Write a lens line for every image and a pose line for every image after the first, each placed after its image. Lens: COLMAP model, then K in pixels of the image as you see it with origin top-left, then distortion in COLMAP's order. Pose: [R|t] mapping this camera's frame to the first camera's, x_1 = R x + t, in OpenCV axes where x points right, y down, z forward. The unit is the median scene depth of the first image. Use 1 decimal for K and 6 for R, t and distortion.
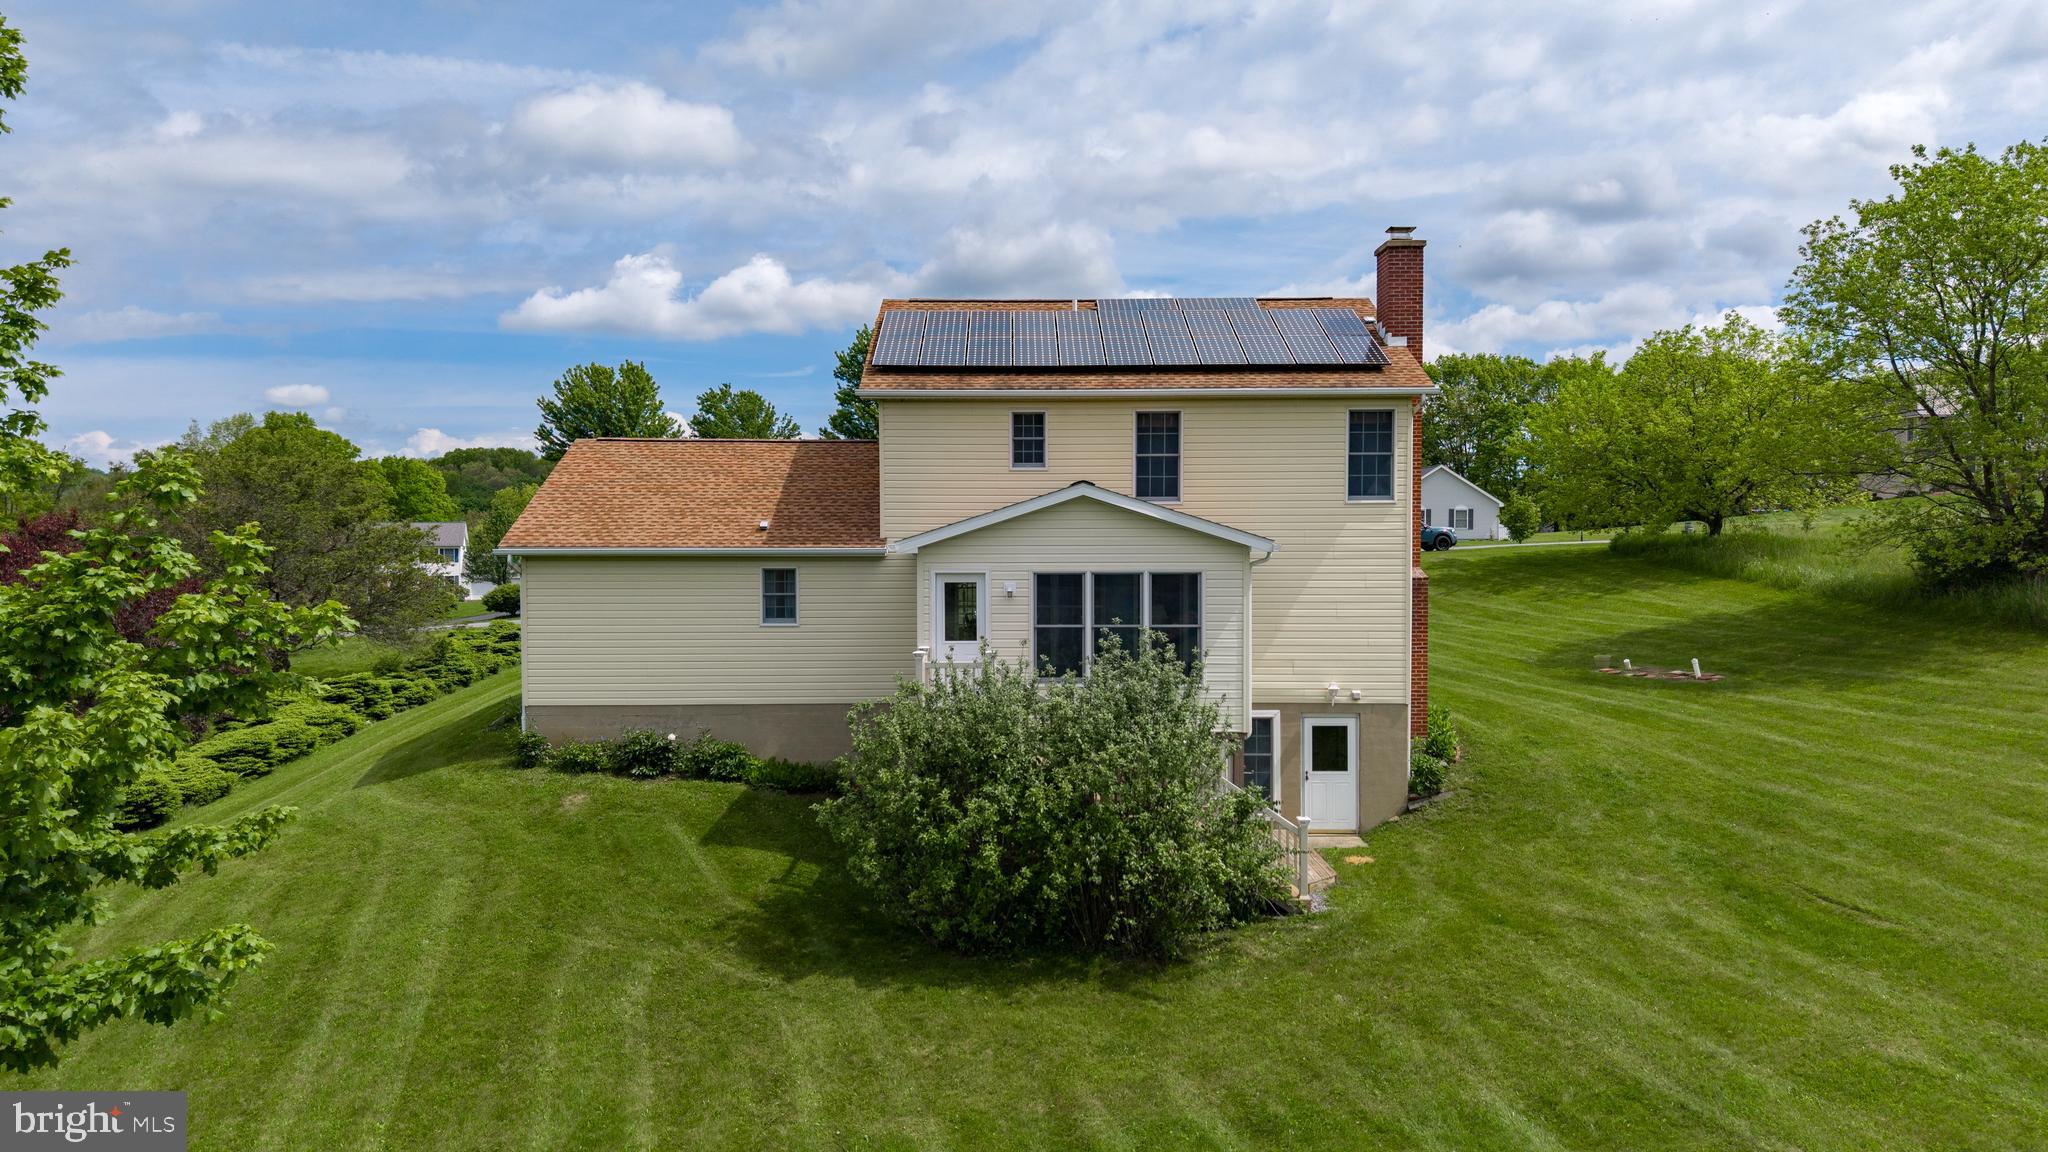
lens RADIAL K [[1349.8, 0, 1024.0], [0, 1349.8, 576.0], [0, 0, 1]] dist [0.080789, -0.091972]
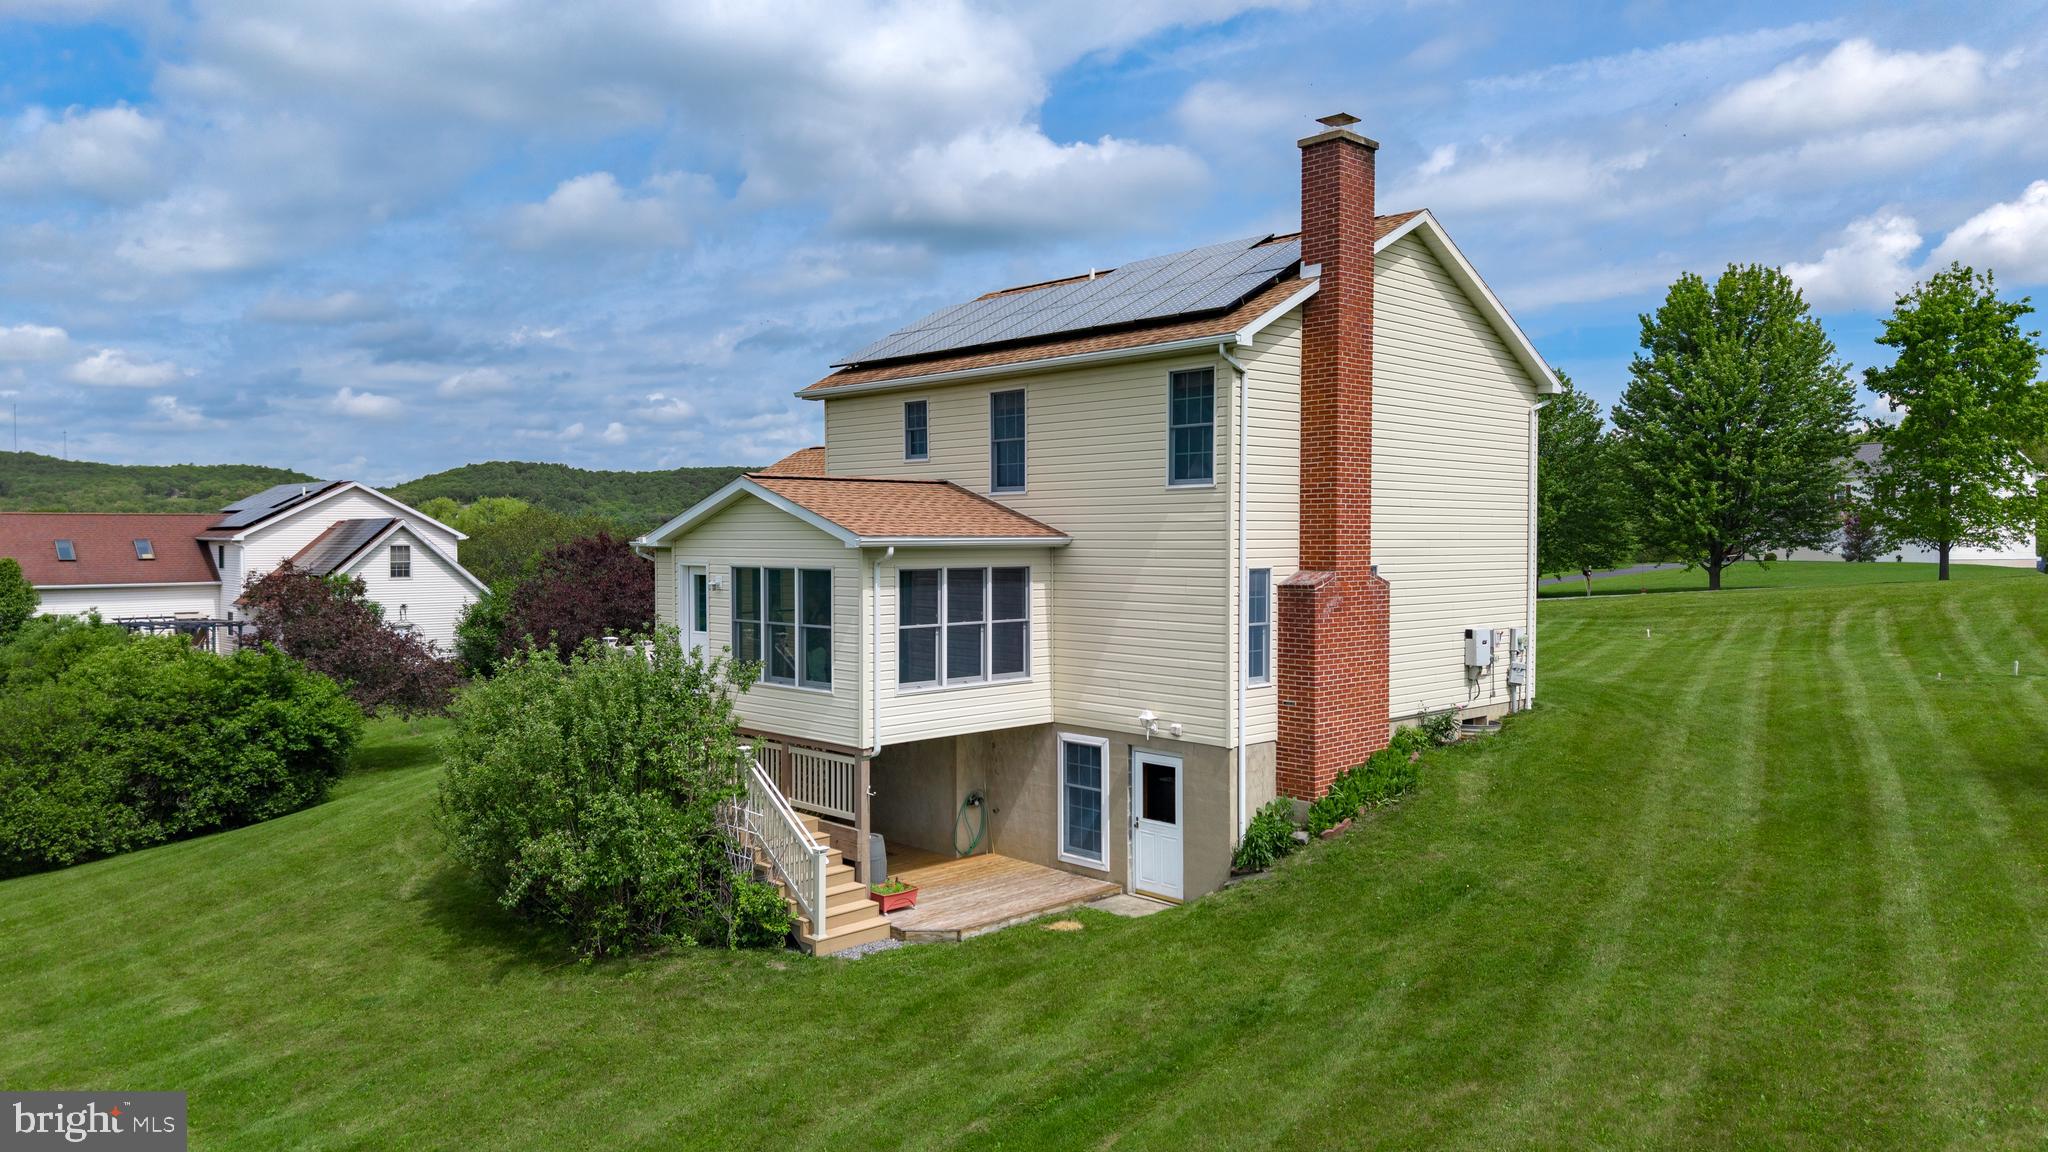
lens RADIAL K [[1349.8, 0, 1024.0], [0, 1349.8, 576.0], [0, 0, 1]] dist [0.080789, -0.091972]
pose [[0.702082, 0.025681, -0.711633, 0.746874], [-0.025323, 0.999618, 0.011091, -0.008925], [0.711646, 0.010234, 0.702464, 0.380030]]
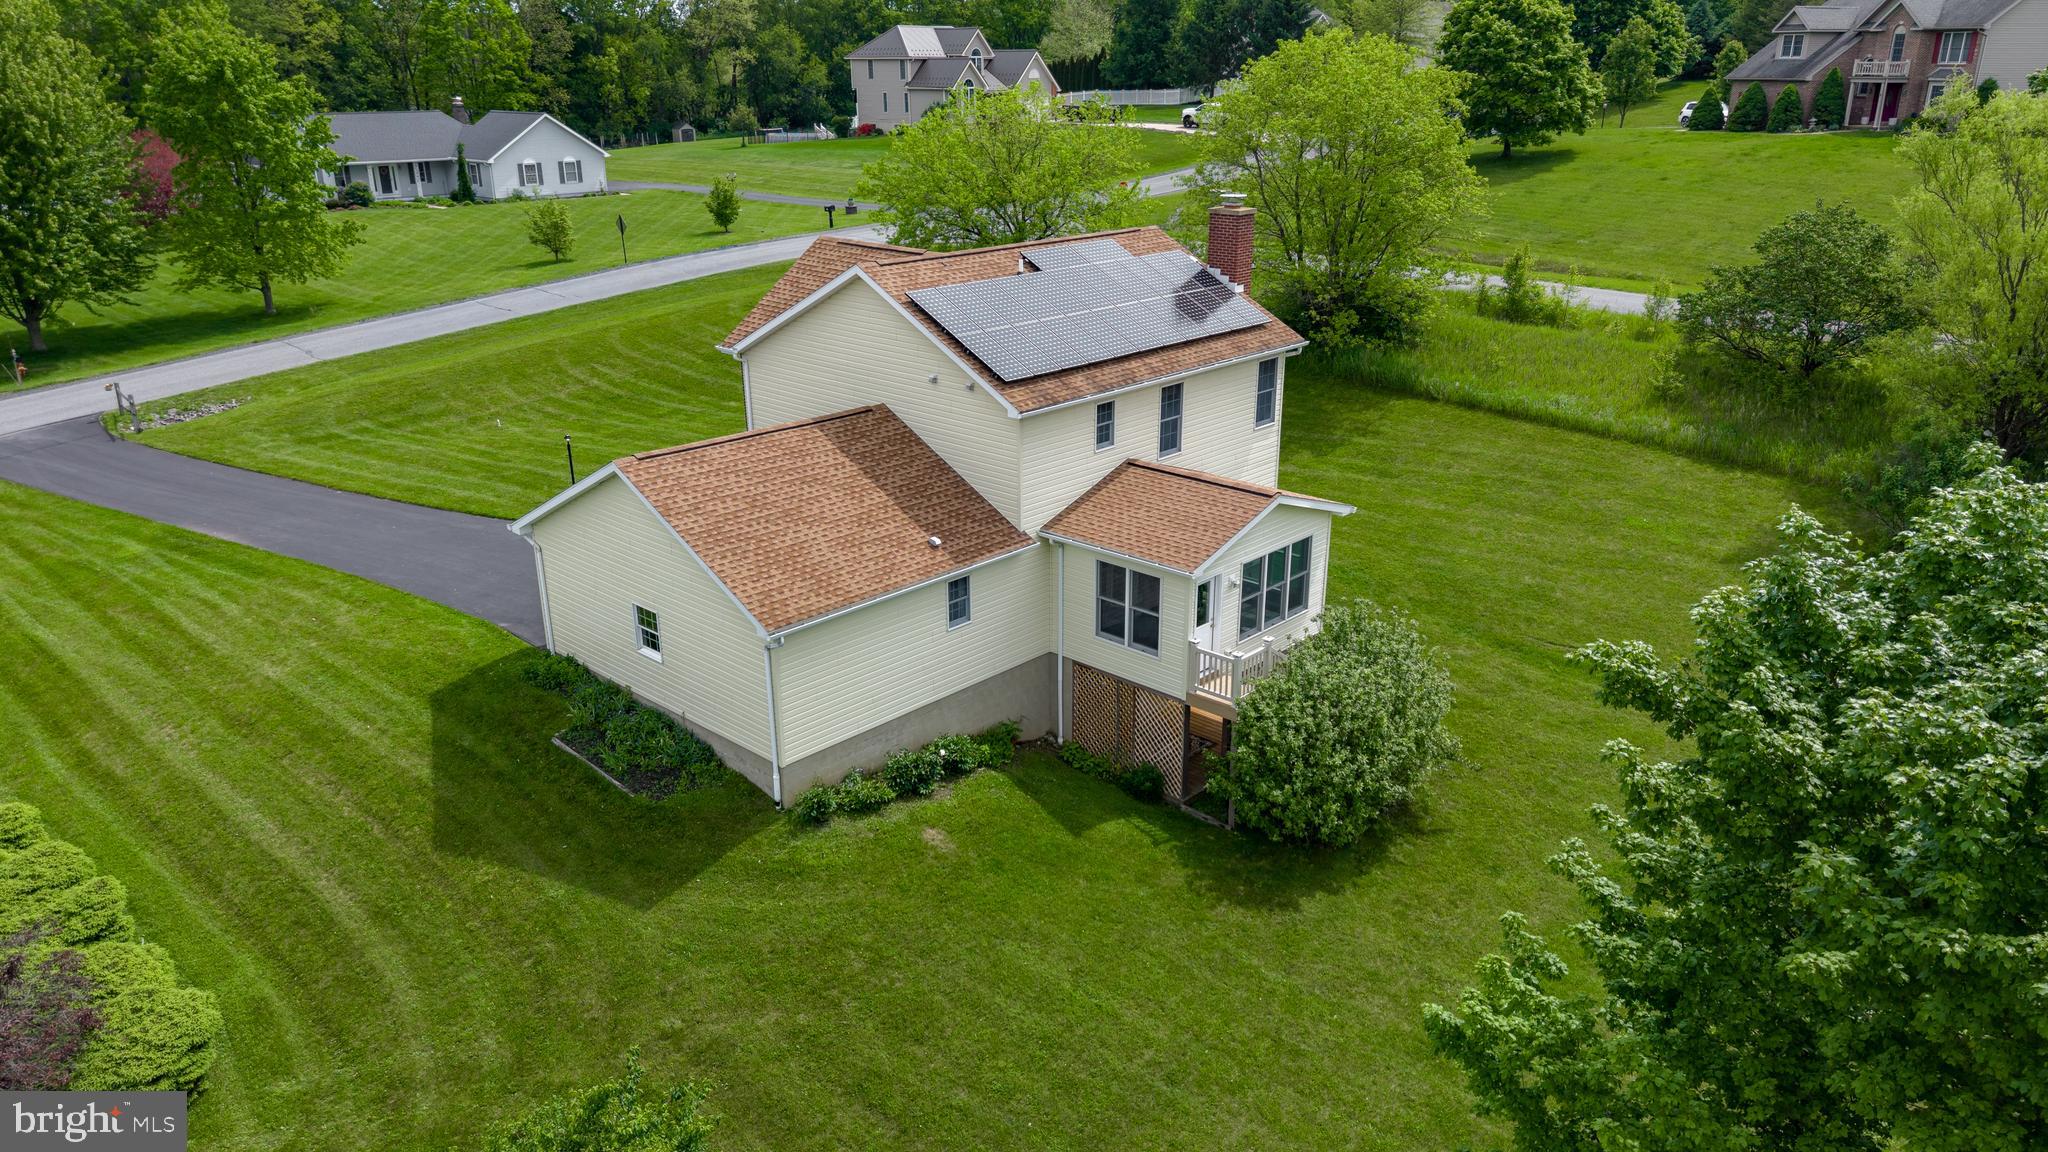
lens RADIAL K [[1349.8, 0, 1024.0], [0, 1349.8, 576.0], [0, 0, 1]] dist [0.080789, -0.091972]
pose [[0.680684, -0.252238, 0.687783, -0.908539], [0.017117, 0.944074, 0.329289, -0.372342], [-0.732377, -0.212369, 0.646933, 0.247409]]
